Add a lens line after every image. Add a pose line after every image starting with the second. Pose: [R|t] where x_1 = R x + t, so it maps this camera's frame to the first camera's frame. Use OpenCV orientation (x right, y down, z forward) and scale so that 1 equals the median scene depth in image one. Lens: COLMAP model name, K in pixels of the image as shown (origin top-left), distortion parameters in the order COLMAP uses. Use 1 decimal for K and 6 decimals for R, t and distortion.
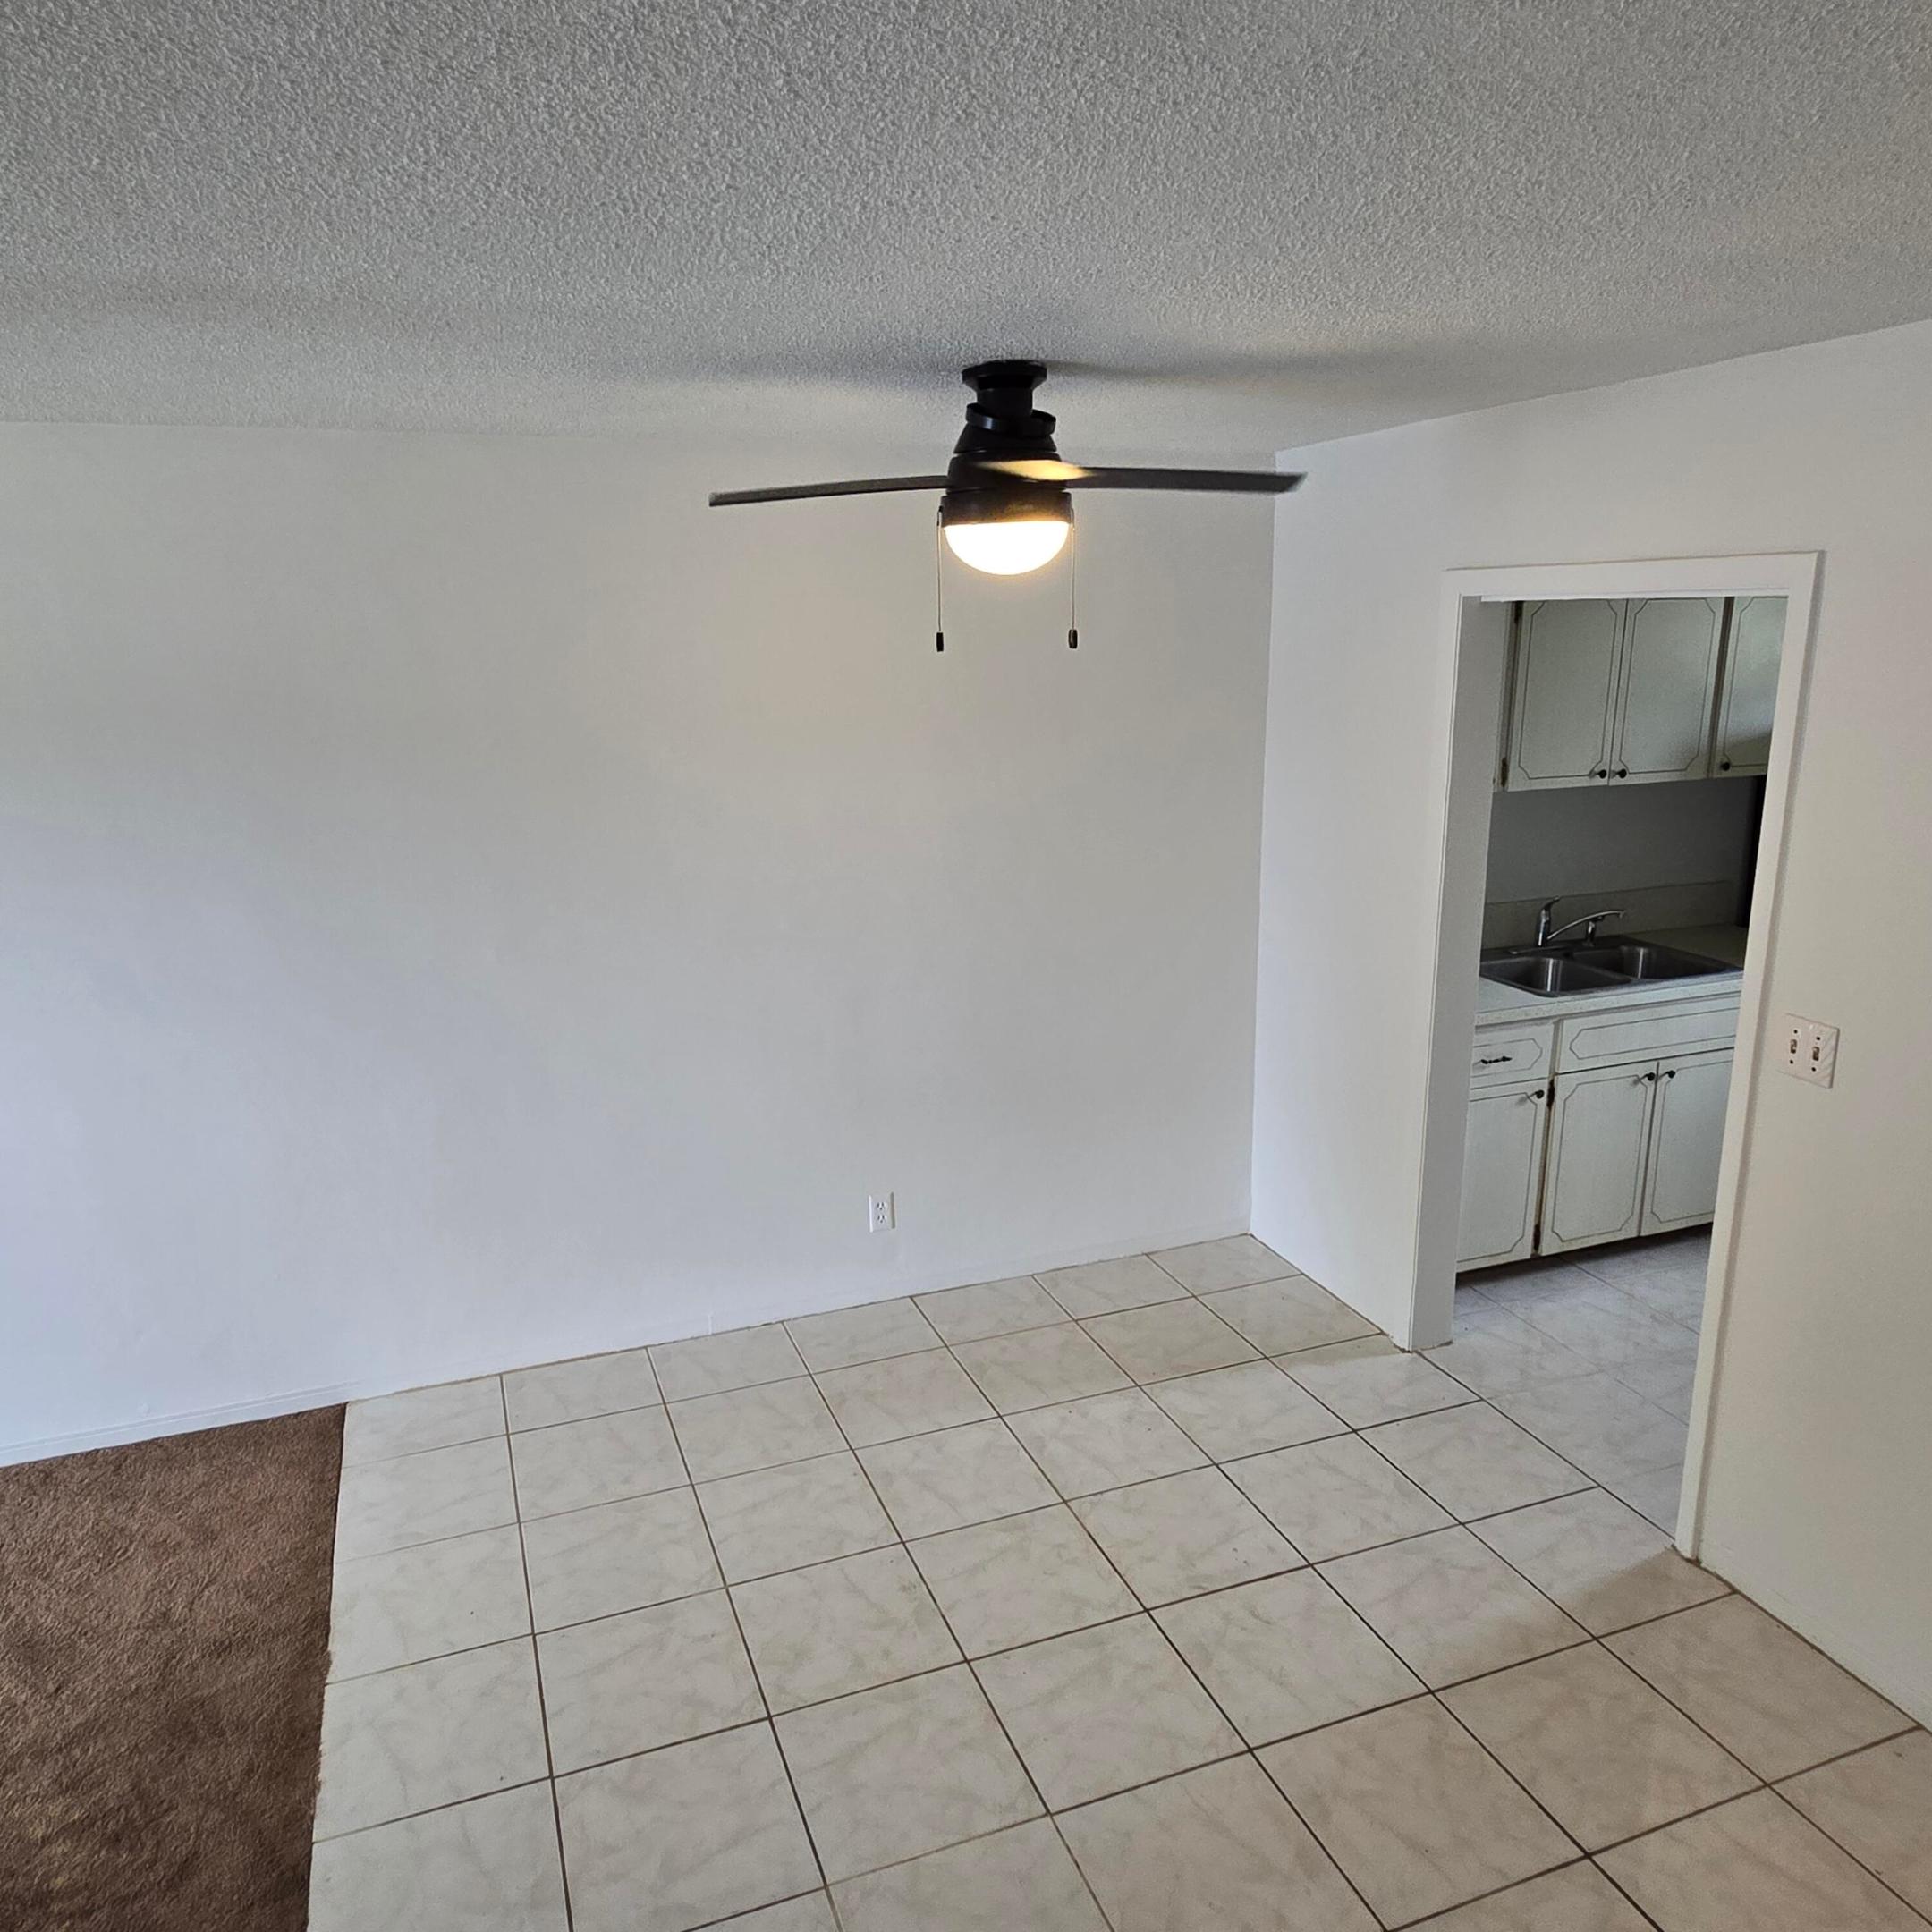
lens RADIAL K [[1437.0, 0, 952.7], [0, 1437.0, 964.6], [0, 0, 1]] dist [0.005414, -0.003623]
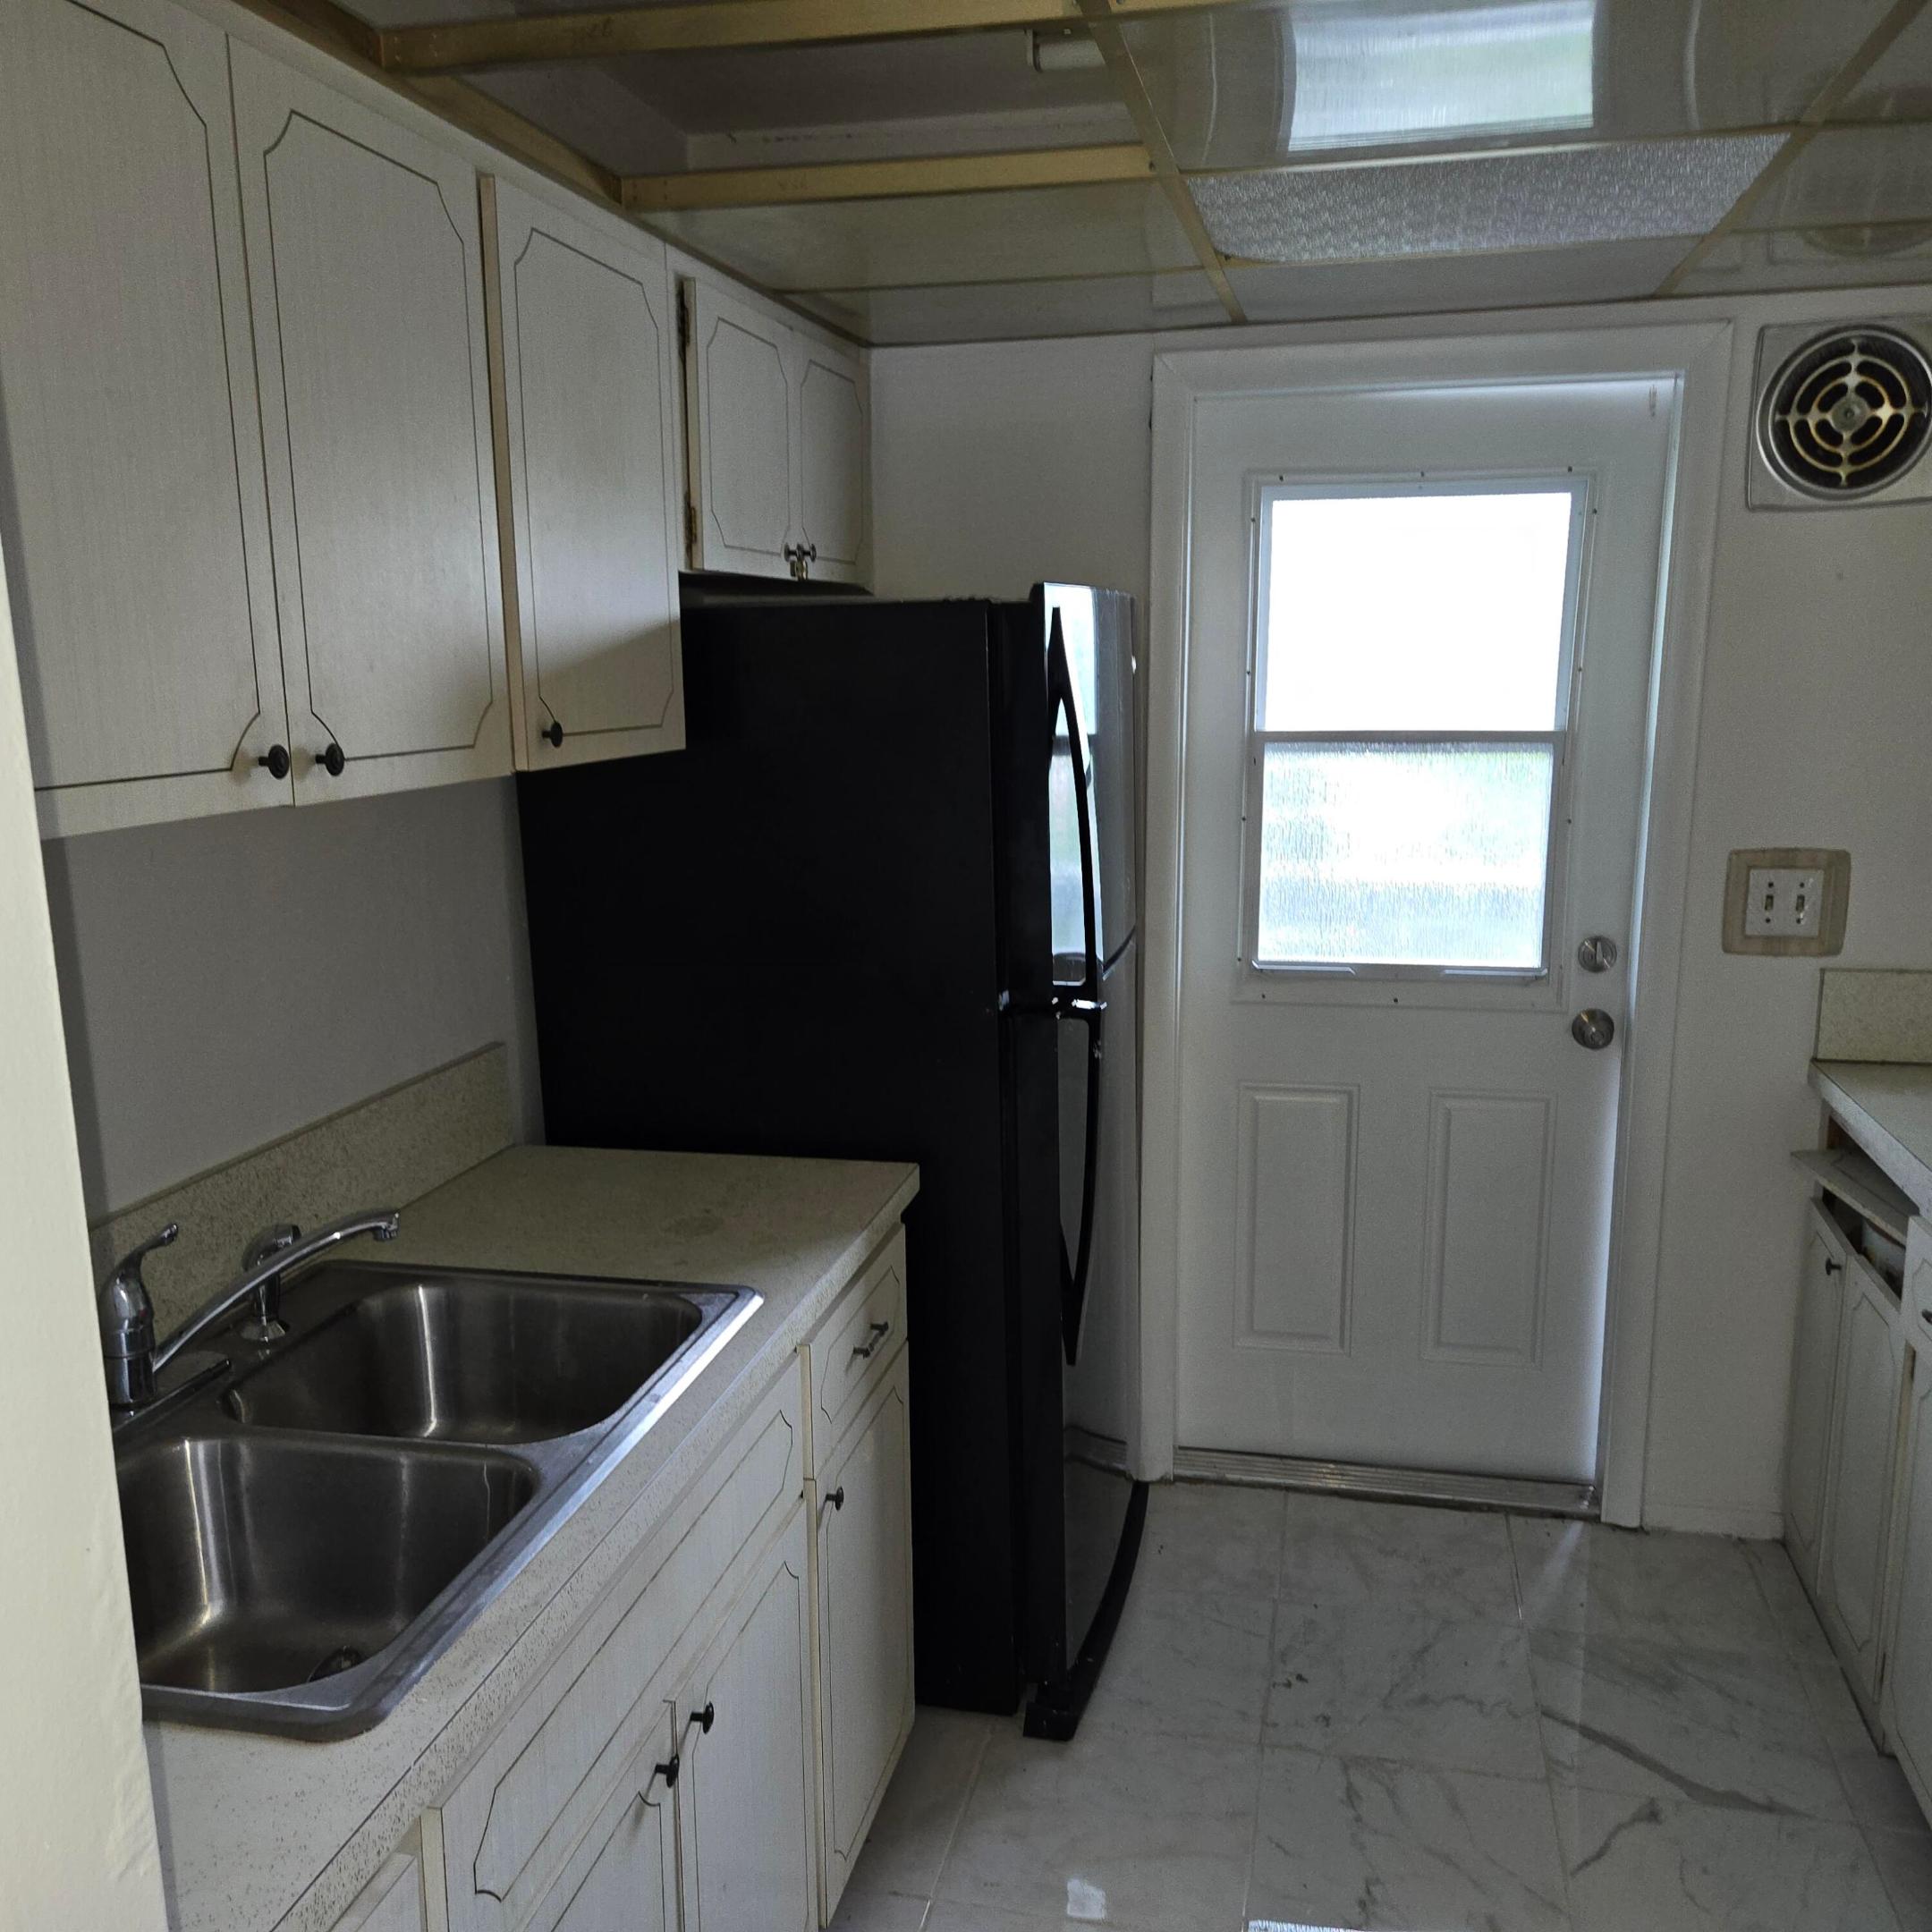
lens RADIAL K [[1684.2, 0, 1014.7], [0, 1684.2, 969.2], [0, 0, 1]] dist [0.007692, -0.006823]
pose [[0.525886, -0.147412, 0.837684, 0.344566], [0.203112, 0.978138, 0.044618, -0.109377], [-0.825948, 0.146679, 0.544330, 0.976846]]
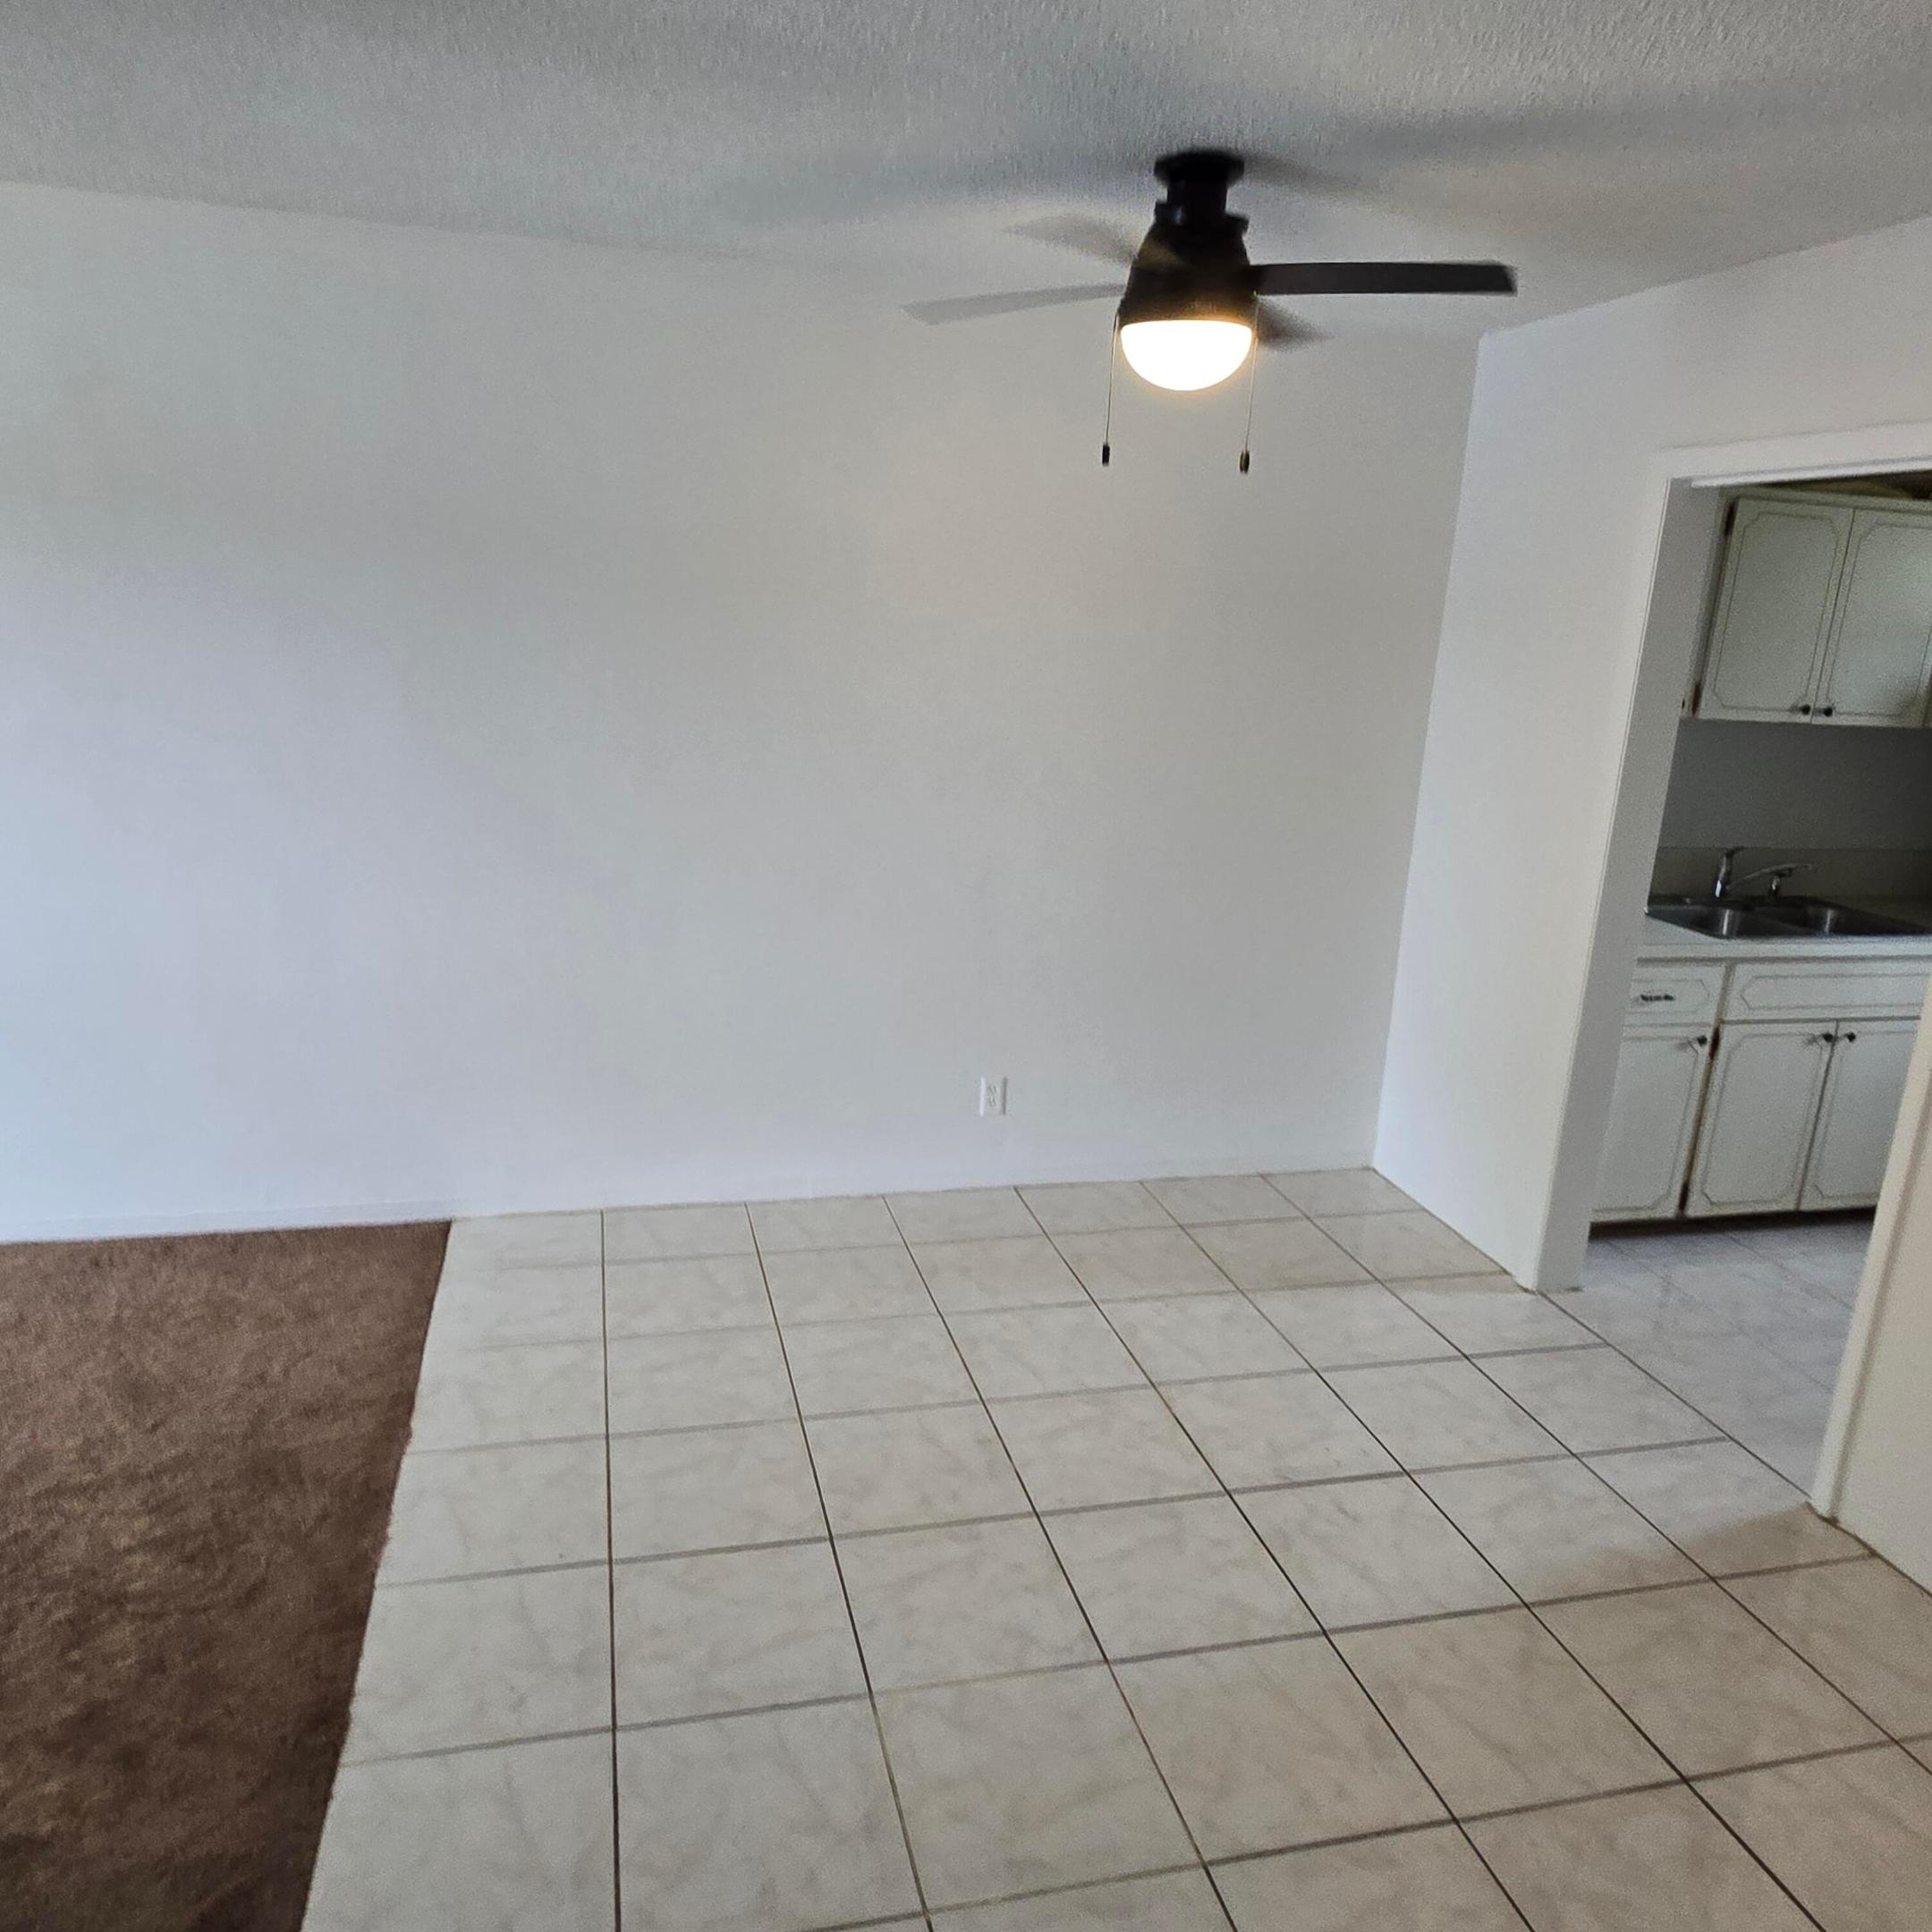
lens RADIAL K [[1437.0, 0, 952.7], [0, 1437.0, 964.6], [0, 0, 1]] dist [0.005414, -0.003623]
pose [[0.991233, 0.091986, -0.094842, 0.010554], [-0.091271, 0.995755, 0.011862, 0.096598], [0.095531, -0.003102, 0.995422, 0.025757]]
